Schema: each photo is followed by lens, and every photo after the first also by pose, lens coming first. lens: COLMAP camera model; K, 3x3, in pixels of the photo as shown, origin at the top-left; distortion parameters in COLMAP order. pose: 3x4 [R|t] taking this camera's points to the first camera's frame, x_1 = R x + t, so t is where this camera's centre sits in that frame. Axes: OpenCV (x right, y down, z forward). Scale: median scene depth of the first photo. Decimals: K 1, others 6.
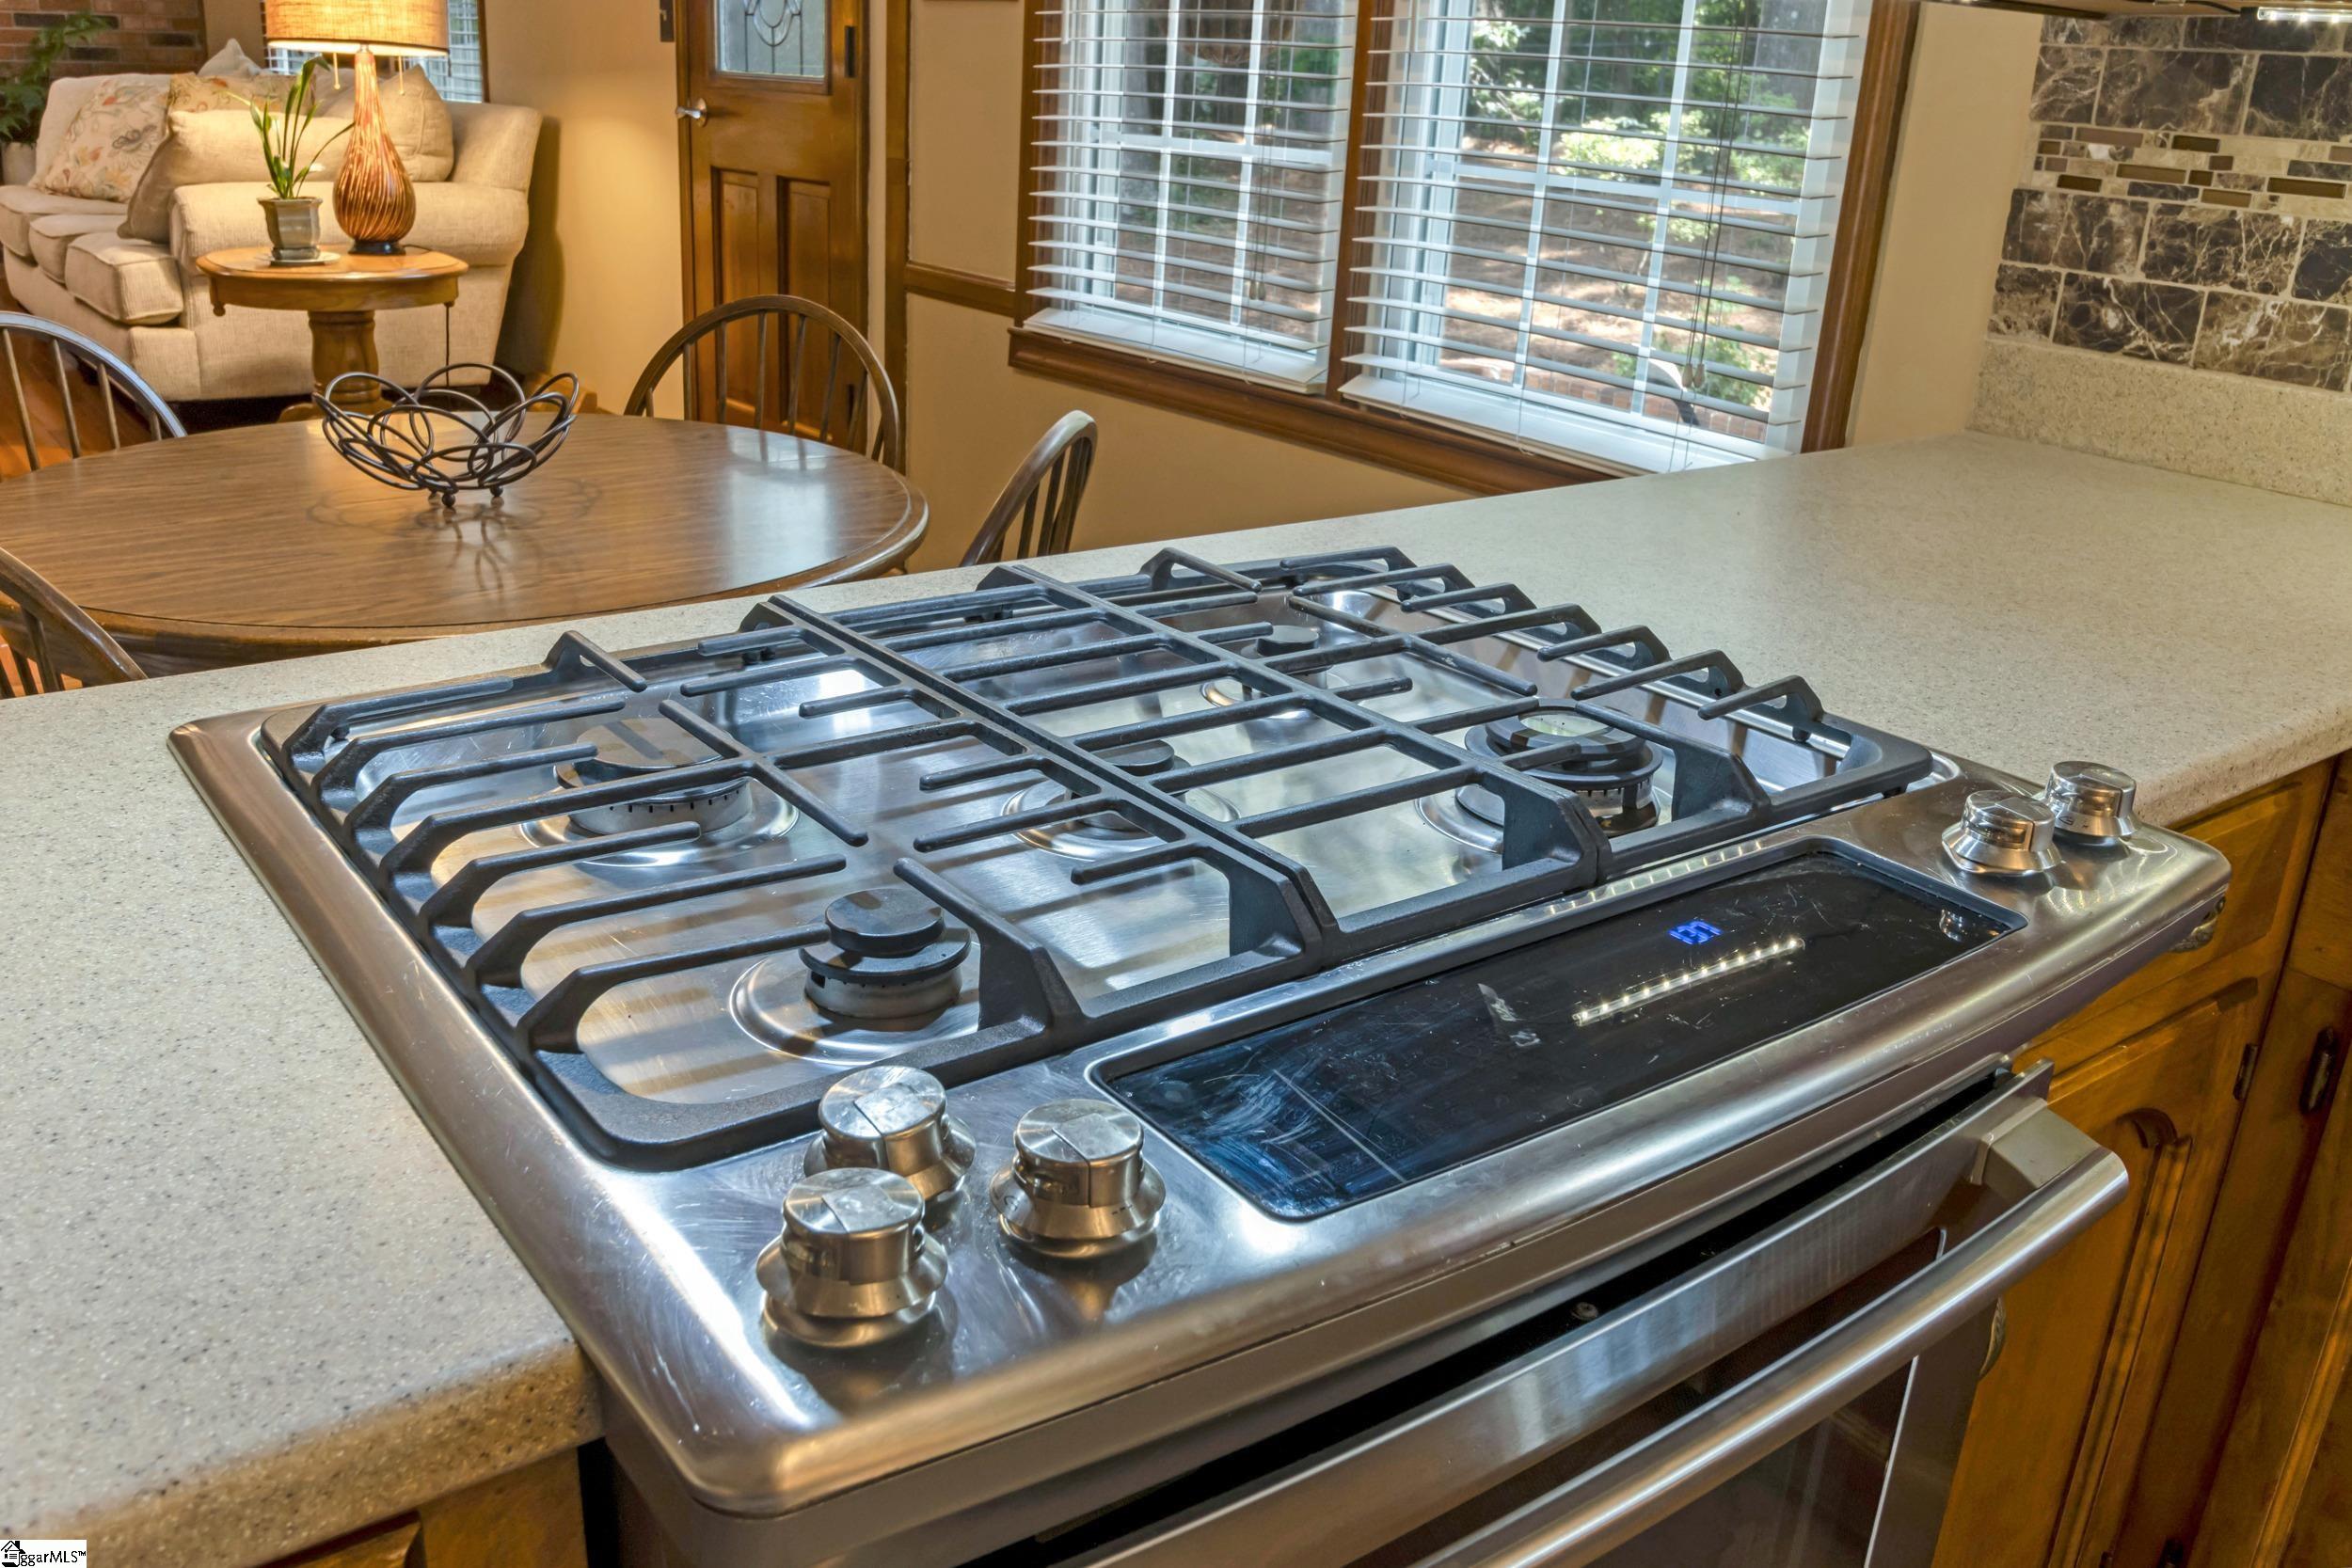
lens RADIAL K [[1925.4, 0, 1180.1], [0, 1925.4, 773.6], [0, 0, 1]] dist [-0.059112, 0.005951]
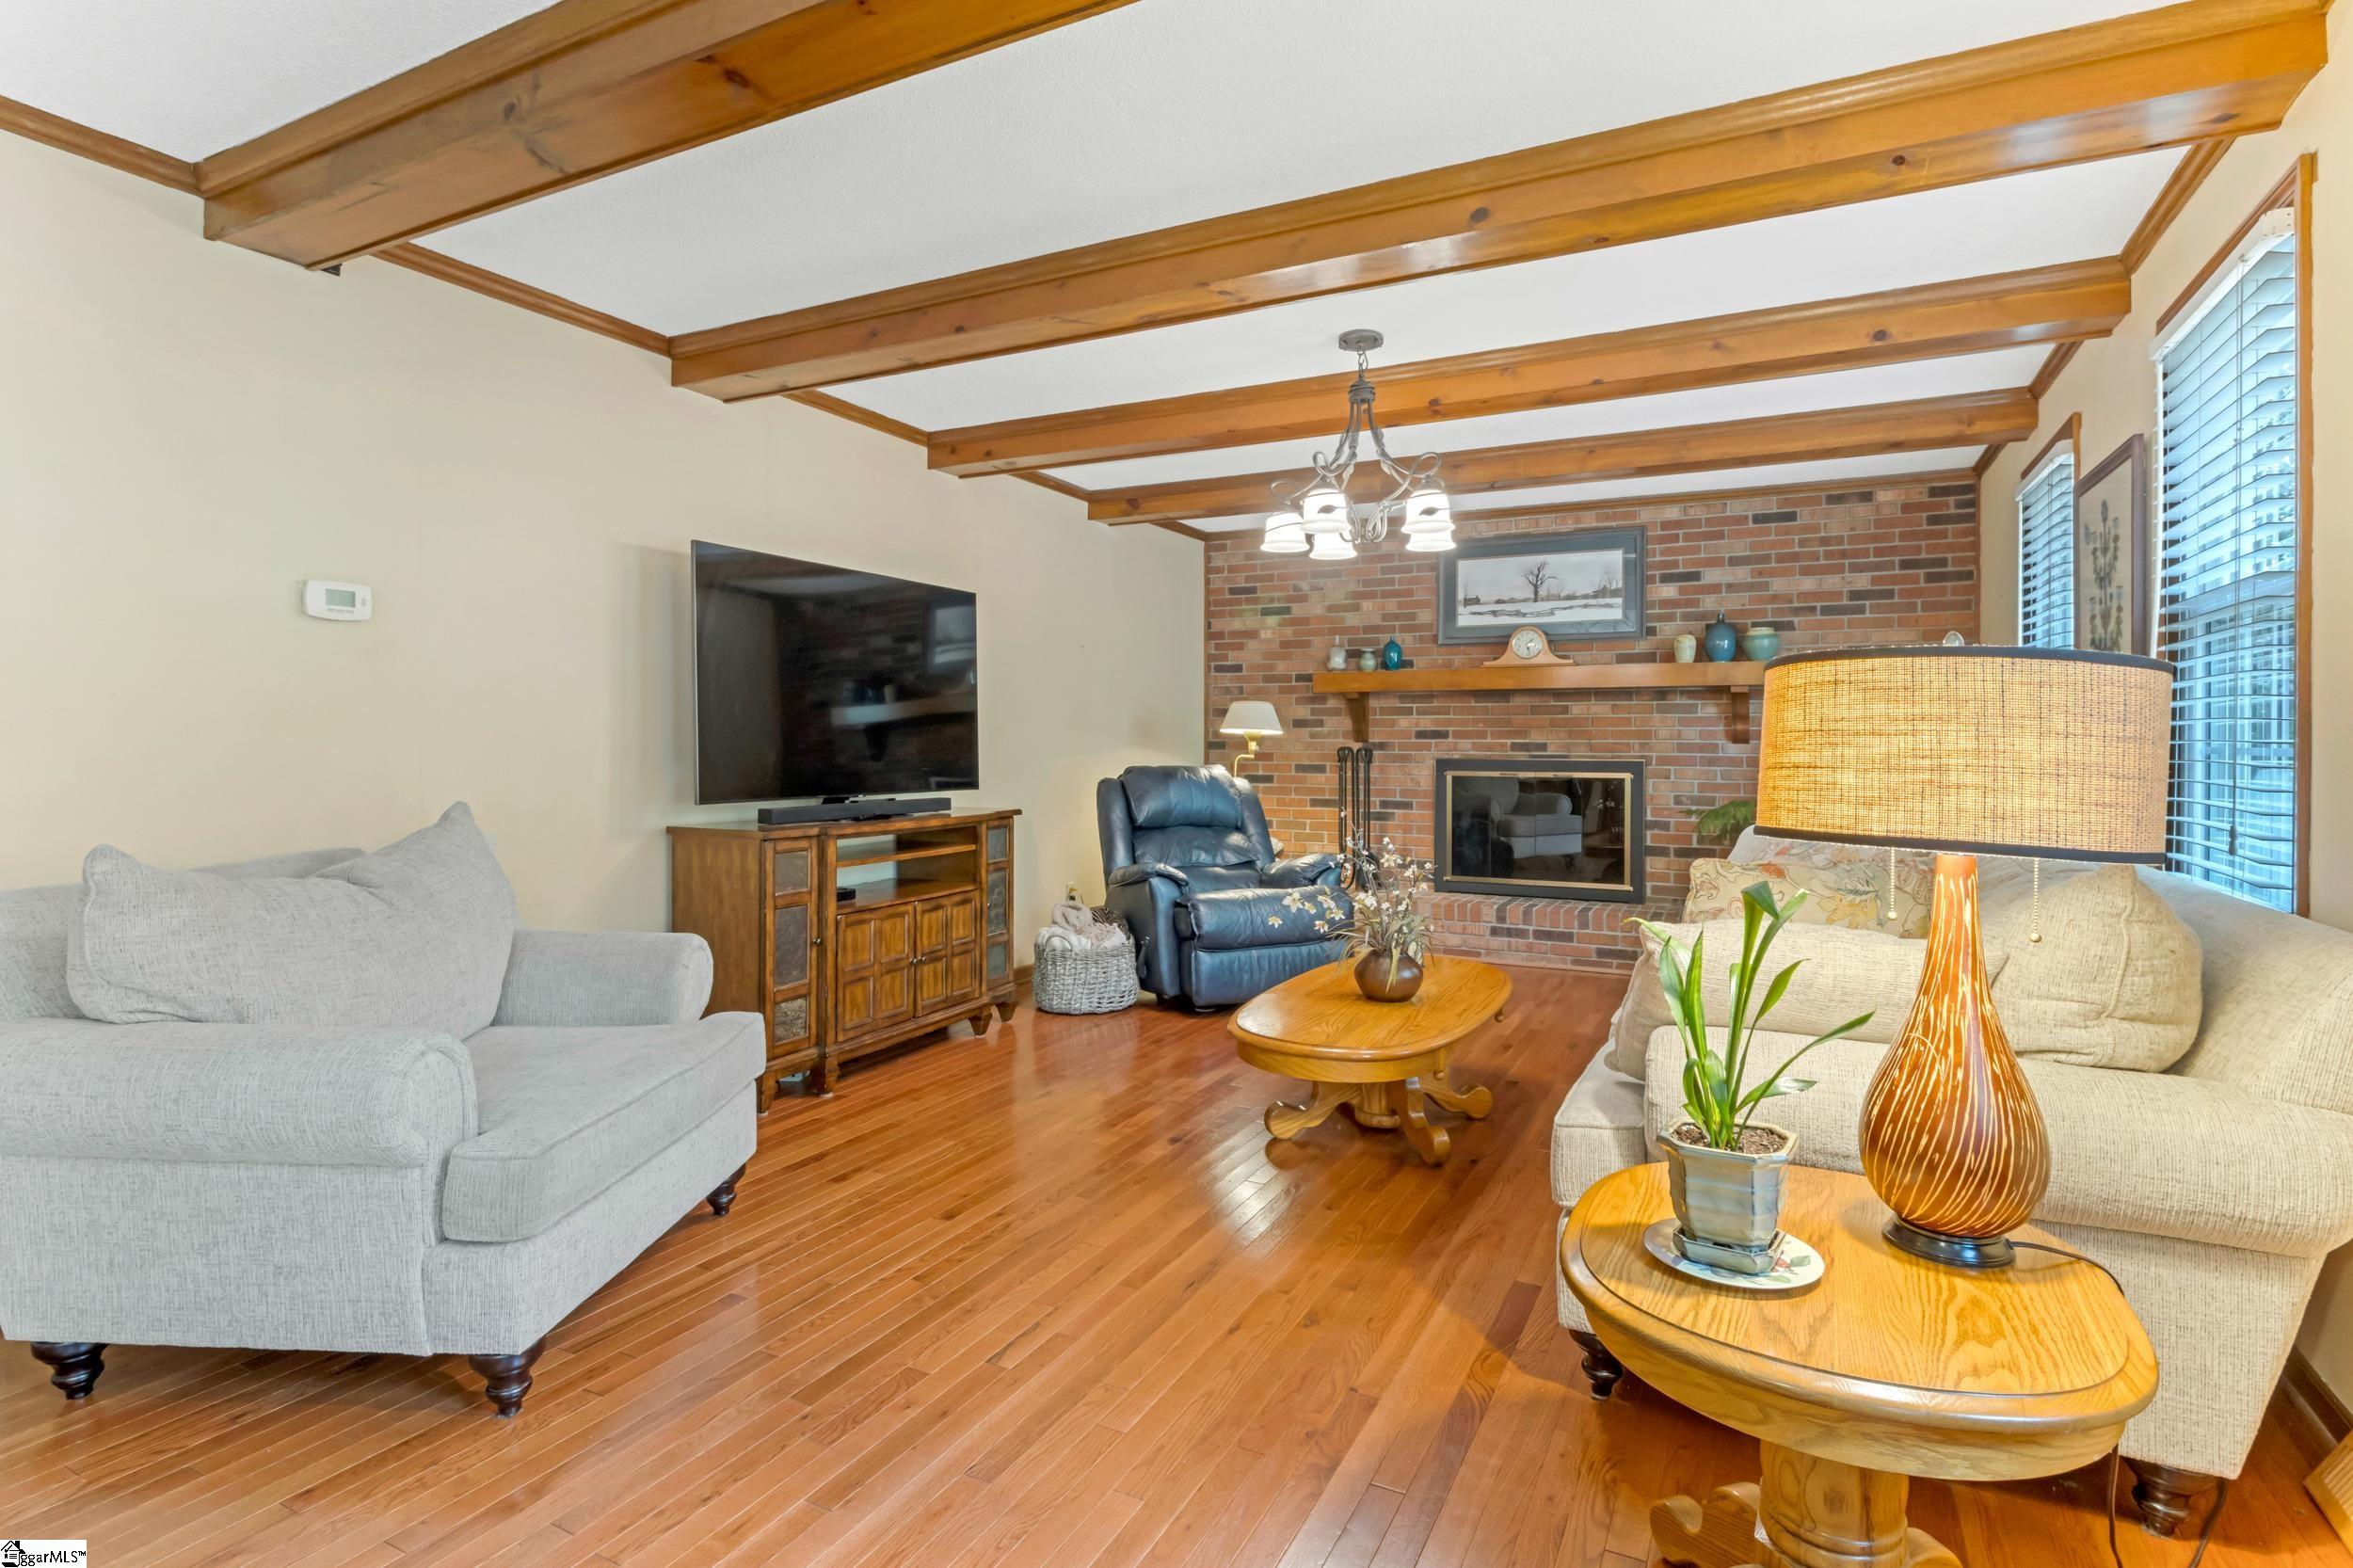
lens RADIAL K [[1214.0, 0, 1177.9], [0, 1214.0, 767.0], [0, 0, 1]] dist [-0.002968, -0.000558]
pose [[0.447012, -0.033362, -0.893906, -0.232361], [-0.293782, 0.938399, -0.181933, -0.278915], [0.844910, 0.343940, 0.409674, 0.673594]]
